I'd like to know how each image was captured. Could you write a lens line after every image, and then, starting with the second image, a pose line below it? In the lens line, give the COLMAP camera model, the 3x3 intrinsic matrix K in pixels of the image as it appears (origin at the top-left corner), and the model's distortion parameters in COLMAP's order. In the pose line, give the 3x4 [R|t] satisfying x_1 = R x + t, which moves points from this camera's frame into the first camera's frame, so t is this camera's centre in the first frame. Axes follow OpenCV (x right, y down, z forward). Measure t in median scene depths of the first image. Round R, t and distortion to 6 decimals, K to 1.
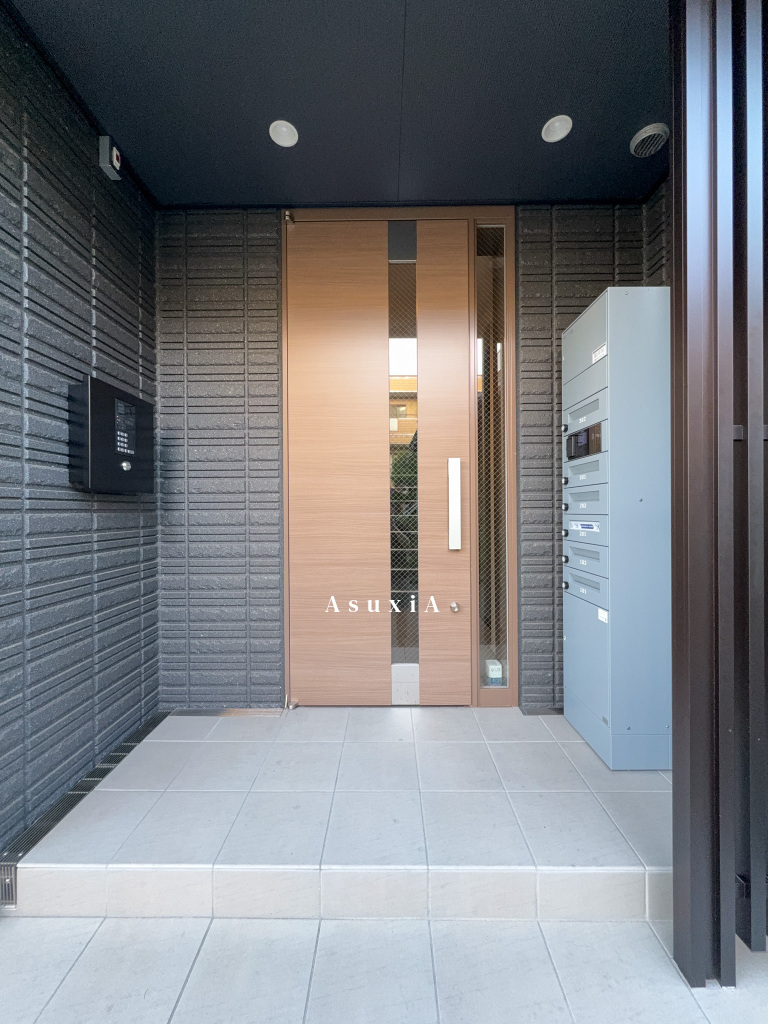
lens RADIAL K [[410.3, 0, 381.6], [0, 410.3, 506.0], [0, 0, 1]] dist [0.000386, -0.000077]
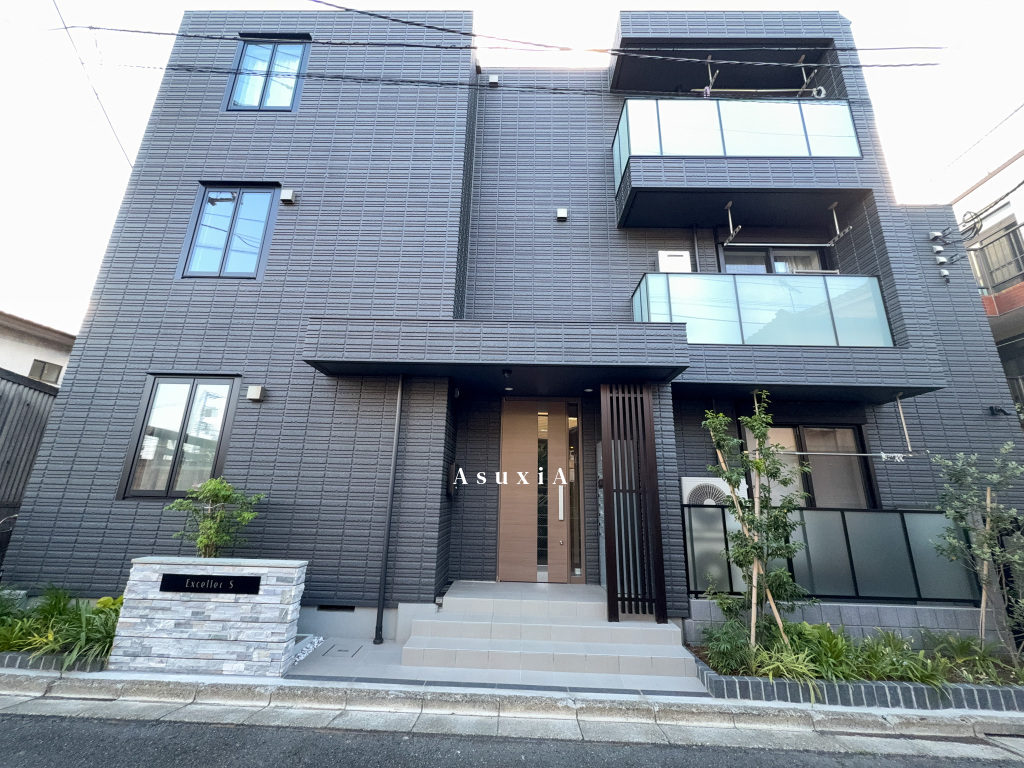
lens RADIAL K [[410.3, 0, 511.3], [0, 410.3, 381.8], [0, 0, 1]] dist [0.000386, -0.000077]
pose [[0.999467, 0.026650, -0.018843, -0.126834], [-0.030636, 0.965129, -0.259977, -0.060742], [0.011258, 0.260415, 0.965431, -1.889527]]
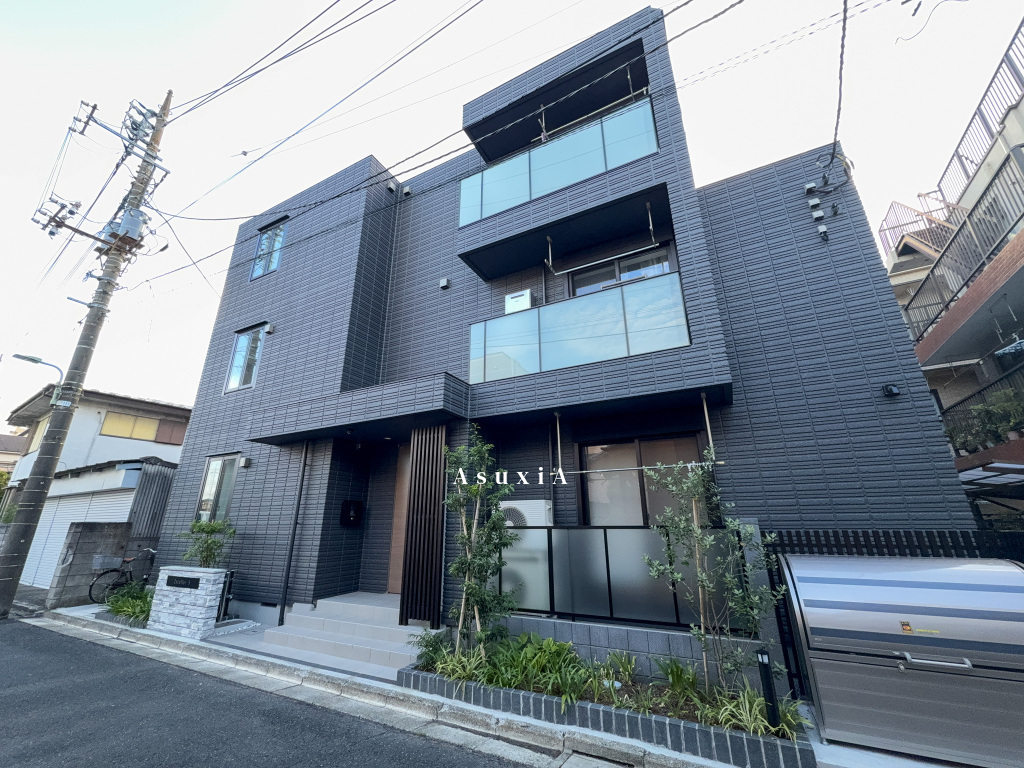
lens RADIAL K [[410.3, 0, 509.2], [0, 410.3, 381.7], [0, 0, 1]] dist [0.000386, -0.000077]
pose [[0.889208, -0.149810, -0.432279, 2.366579], [0.005733, 0.948442, -0.316898, -0.071257], [0.457466, 0.279310, 0.844222, -1.843335]]
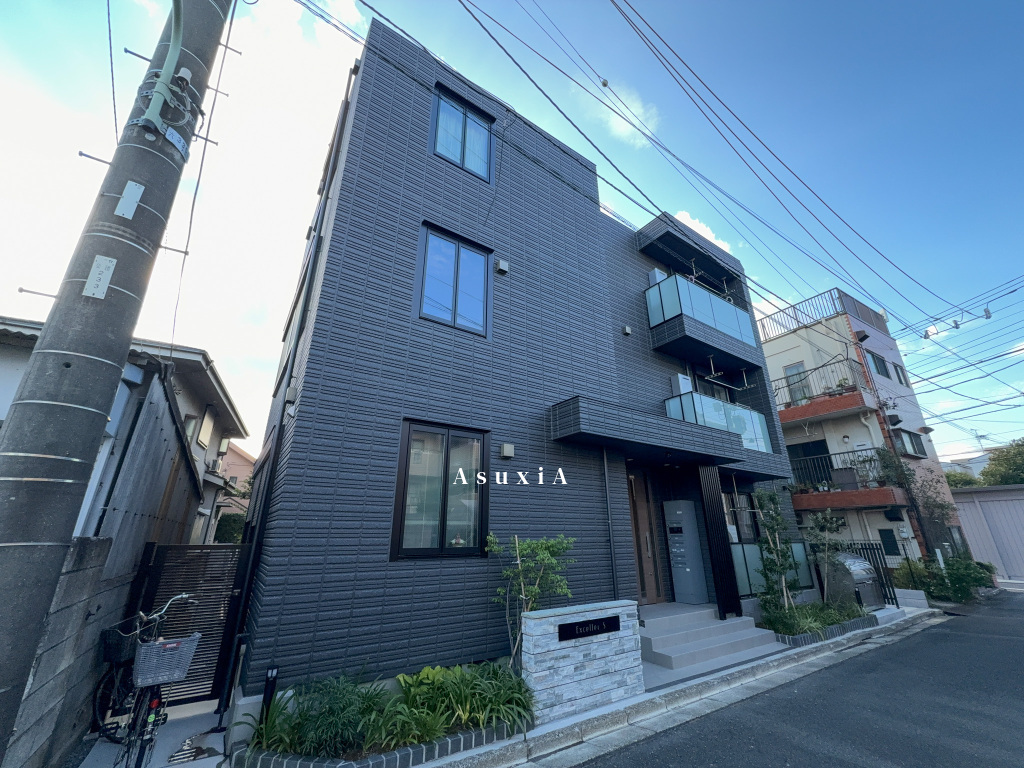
lens RADIAL K [[410.3, 0, 516.9], [0, 410.3, 380.3], [0, 0, 1]] dist [0.000386, -0.000077]
pose [[0.819135, 0.207463, 0.534768, -3.252325], [-0.005185, 0.934941, -0.354766, -0.073332], [-0.573577, 0.287828, 0.766918, -1.707260]]
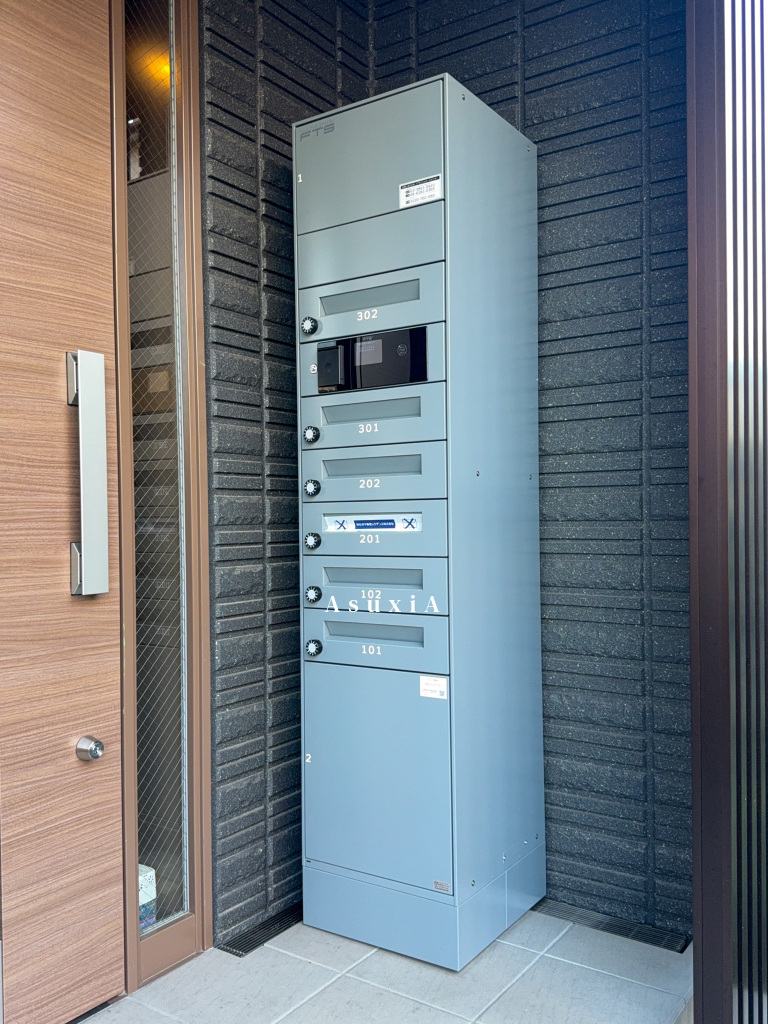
lens RADIAL K [[864.1, 0, 385.4], [0, 864.1, 520.7], [0, 0, 1]] dist [0.052289, -0.019786]
pose [[0.550214, -0.001908, 0.835021, -0.347774], [0.001528, 0.999998, 0.001278, 0.038593], [-0.835022, 0.000573, 0.550216, 0.343928]]
